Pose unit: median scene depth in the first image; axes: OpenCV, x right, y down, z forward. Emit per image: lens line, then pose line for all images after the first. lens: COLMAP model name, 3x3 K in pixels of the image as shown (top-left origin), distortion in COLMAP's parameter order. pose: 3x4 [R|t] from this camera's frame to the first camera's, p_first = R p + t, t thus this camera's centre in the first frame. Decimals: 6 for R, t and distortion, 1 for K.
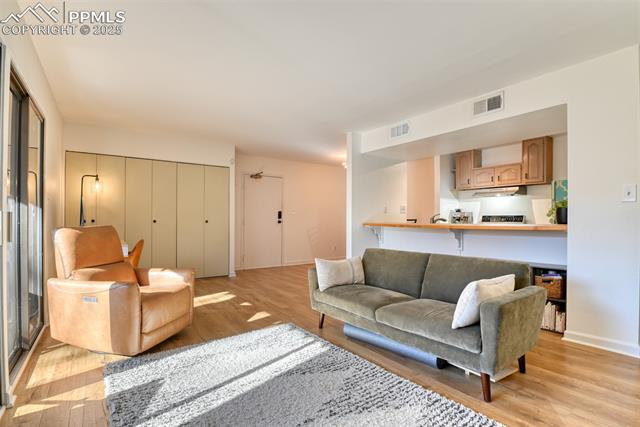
lens RADIAL K [[314.3, 0, 322.6], [0, 314.3, 218.0], [0, 0, 1]] dist [-0.024409, -0.003704]
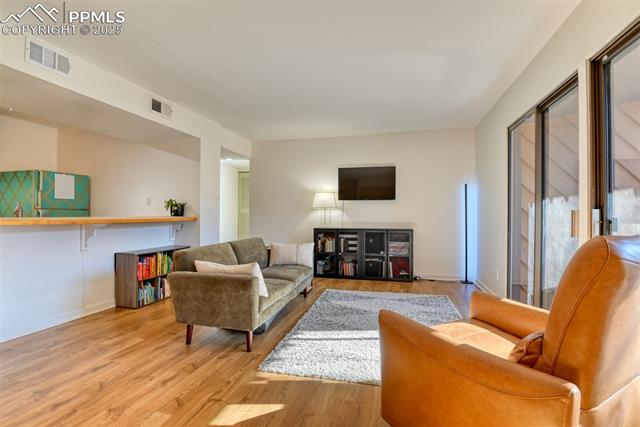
lens RADIAL K [[314.3, 0, 319.1], [0, 314.3, 216.6], [0, 0, 1]] dist [-0.024409, -0.003704]
pose [[-0.636233, -0.012193, 0.771401, -0.405200], [-0.015136, 0.999880, 0.003320, 0.003743], [-0.771348, -0.009564, -0.636341, 0.769458]]
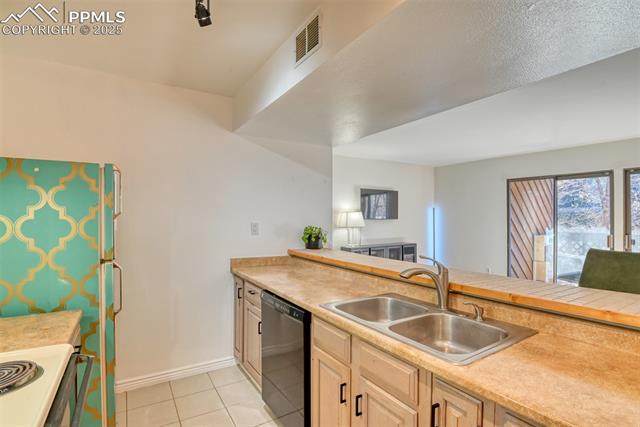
lens RADIAL K [[314.3, 0, 320.0], [0, 314.3, 216.3], [0, 0, 1]] dist [-0.024409, -0.003704]
pose [[-0.998819, -0.003597, 0.048447, 0.394783], [-0.004137, 0.999930, -0.011041, -0.043708], [-0.048404, -0.011229, -0.998765, 1.126883]]
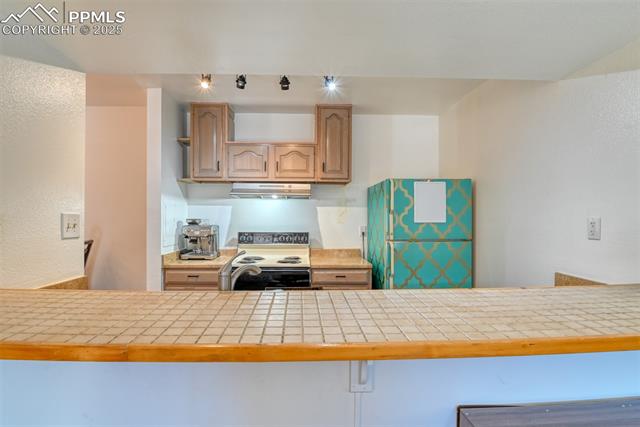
lens RADIAL K [[314.3, 0, 317.9], [0, 314.3, 216.7], [0, 0, 1]] dist [-0.024409, -0.003704]
pose [[0.542894, 0.003531, 0.839794, 0.144188], [-0.004751, 0.999988, -0.001134, -0.038119], [-0.839788, -0.003374, 0.542905, 0.650984]]
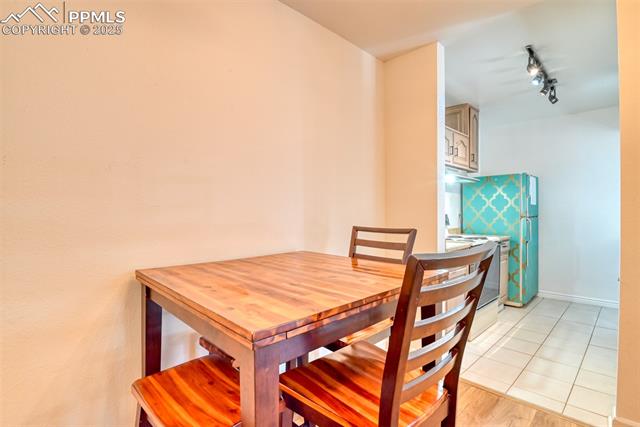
lens RADIAL K [[314.3, 0, 321.0], [0, 314.3, 214.5], [0, 0, 1]] dist [-0.024409, -0.003704]
pose [[-0.157758, -0.009348, 0.987434, 0.011084], [-0.000260, 0.999956, 0.009425, -0.013365], [-0.987478, 0.001231, -0.157754, 1.378723]]
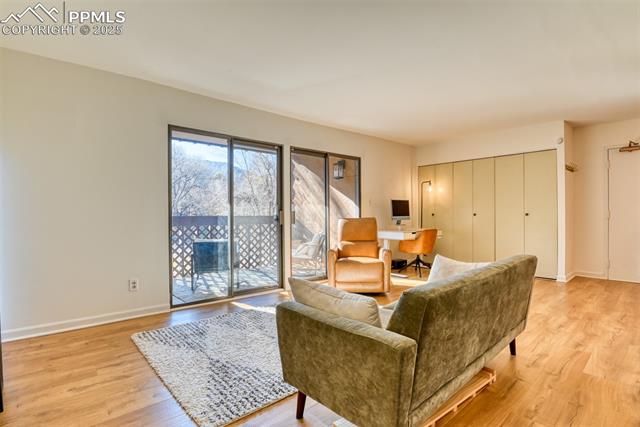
lens RADIAL K [[314.3, 0, 319.5], [0, 314.3, 215.4], [0, 0, 1]] dist [-0.024409, -0.003704]
pose [[0.108345, 0.000998, -0.994113, 0.474618], [0.013268, 0.999909, 0.002450, 0.002858], [0.994025, -0.013455, 0.108322, 0.310639]]
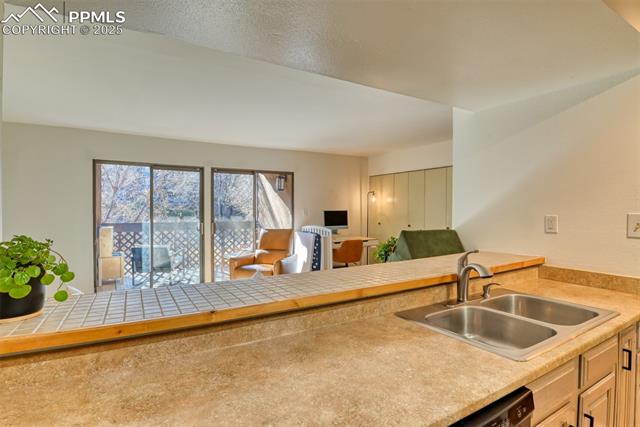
lens RADIAL K [[314.3, 0, 326.0], [0, 314.3, 210.7], [0, 0, 1]] dist [-0.024409, -0.003704]
pose [[-0.085346, 0.002987, -0.996347, 0.577244], [0.004807, 0.999985, 0.002586, -0.044704], [0.996340, -0.004569, -0.085360, 0.748120]]
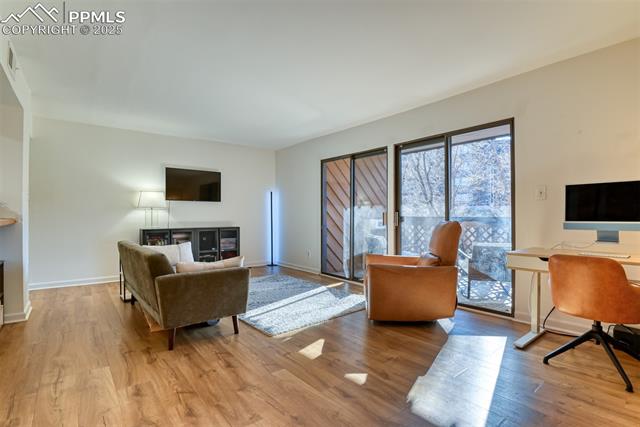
lens RADIAL K [[314.3, 0, 323.8], [0, 314.3, 216.3], [0, 0, 1]] dist [-0.024409, -0.003704]
pose [[-0.998087, -0.004771, -0.061637, -0.112363], [-0.004264, 0.999956, -0.008355, 0.009959], [0.061674, -0.008076, -0.998064, 1.083840]]
